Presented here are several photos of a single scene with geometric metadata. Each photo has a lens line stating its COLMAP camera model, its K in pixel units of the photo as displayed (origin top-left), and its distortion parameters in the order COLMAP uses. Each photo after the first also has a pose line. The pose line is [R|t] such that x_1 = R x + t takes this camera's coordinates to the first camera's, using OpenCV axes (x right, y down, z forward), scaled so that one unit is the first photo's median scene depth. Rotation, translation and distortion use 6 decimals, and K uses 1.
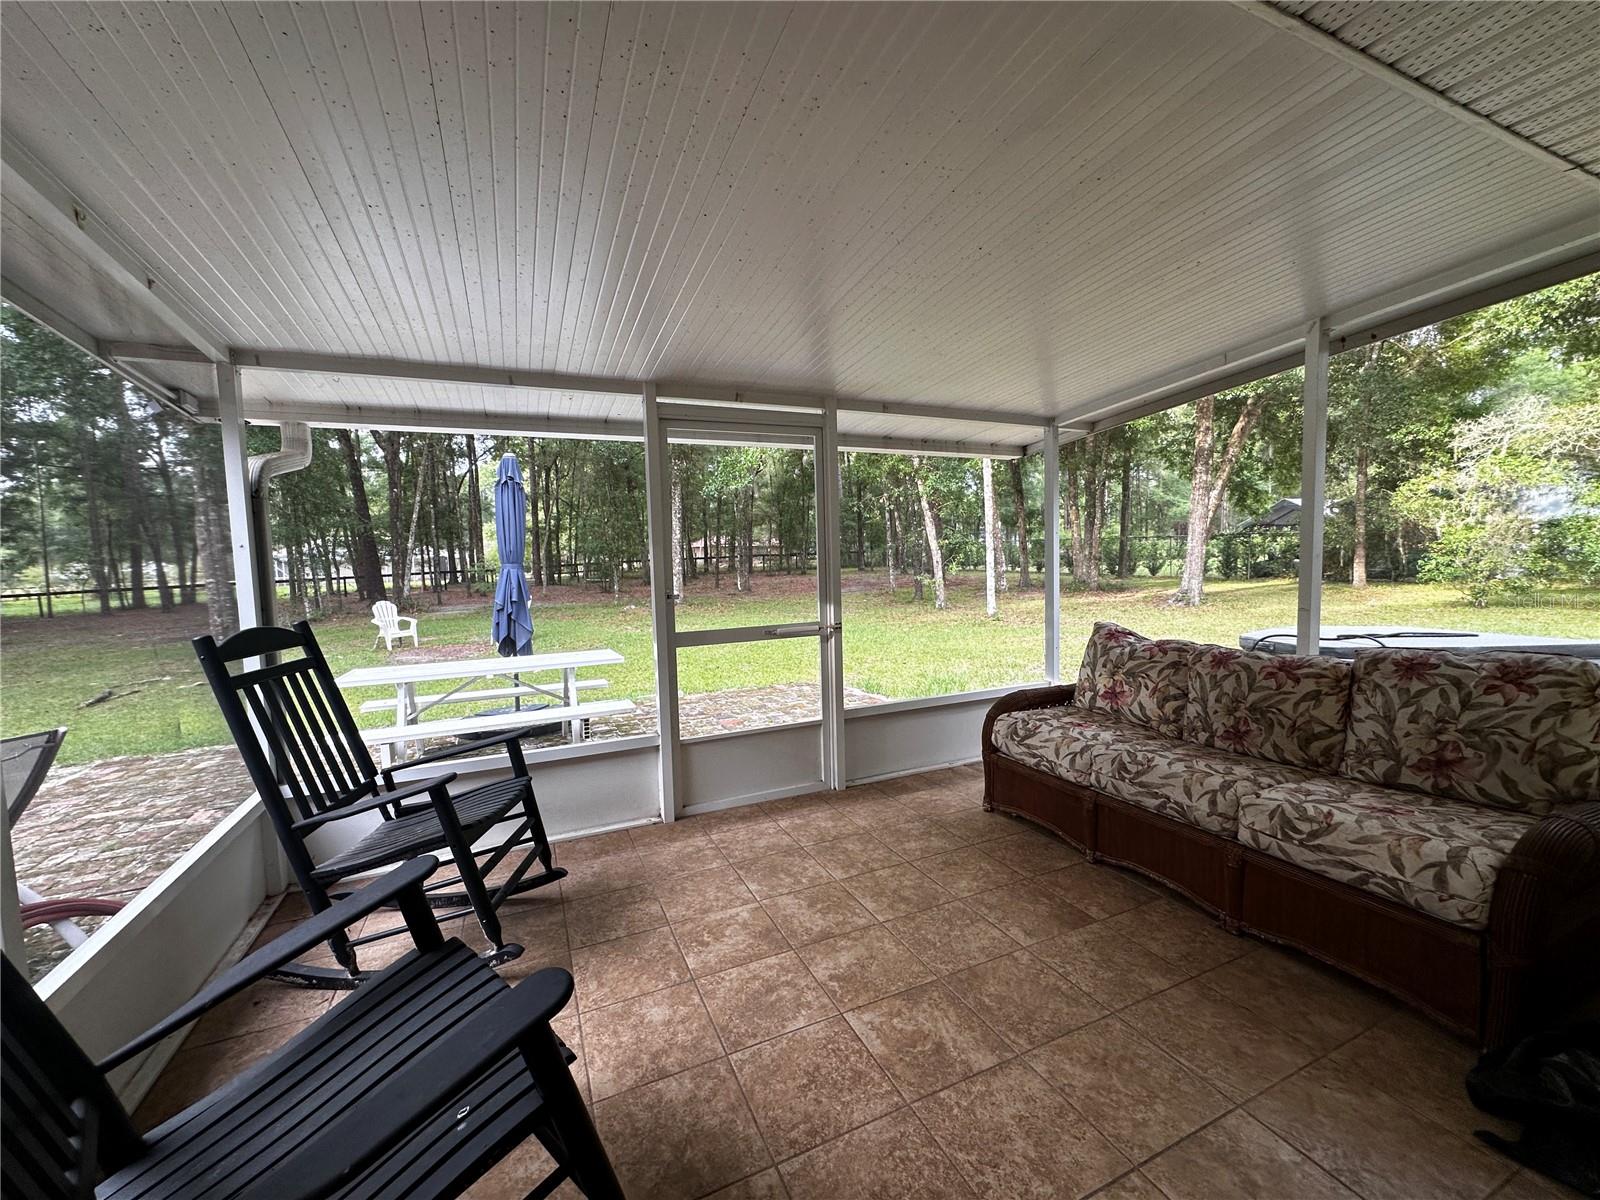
lens RADIAL K [[641.8, 0, 800.4], [0, 641.8, 598.0], [0, 0, 1]] dist [-0.004512, 0.000357]
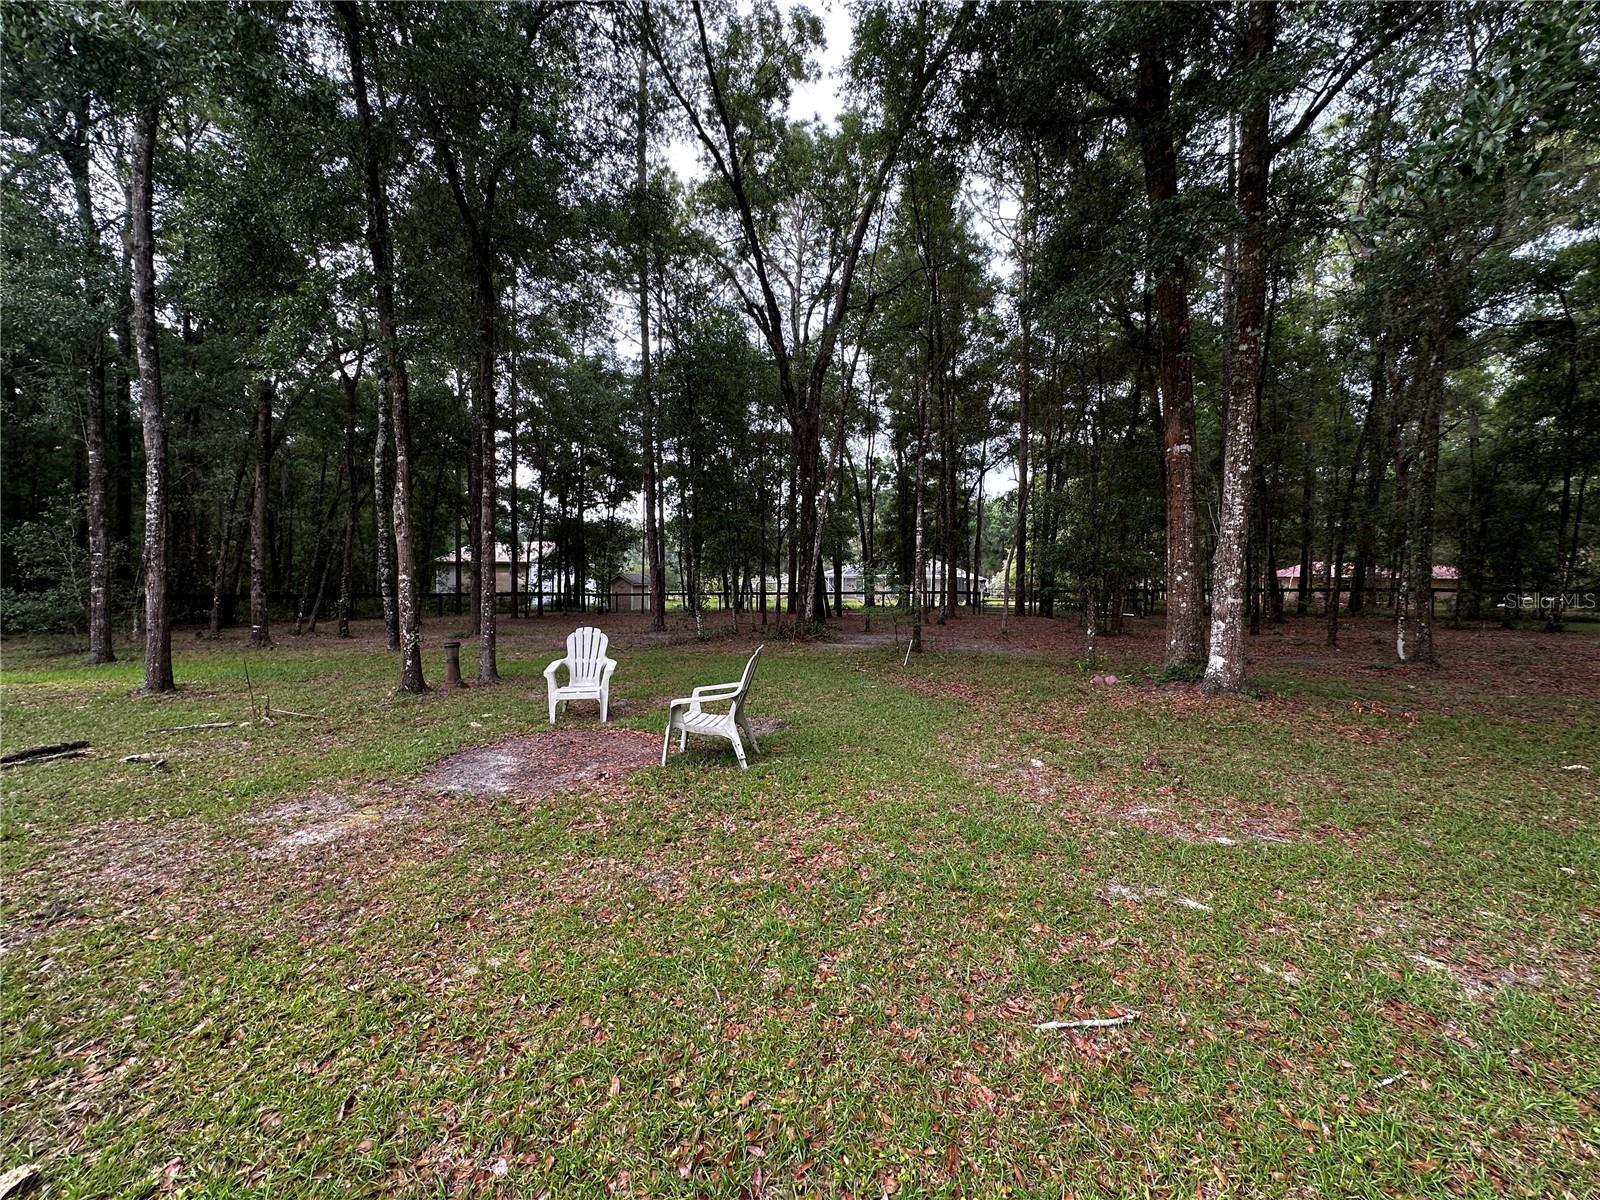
lens RADIAL K [[641.8, 0, 800.4], [0, 641.8, 598.0], [0, 0, 1]] dist [-0.004512, 0.000357]
pose [[0.690779, 0.054405, -0.721016, -0.041643], [-0.084635, 0.996395, -0.005902, -0.010895], [0.718095, 0.065101, 0.692893, 0.249136]]
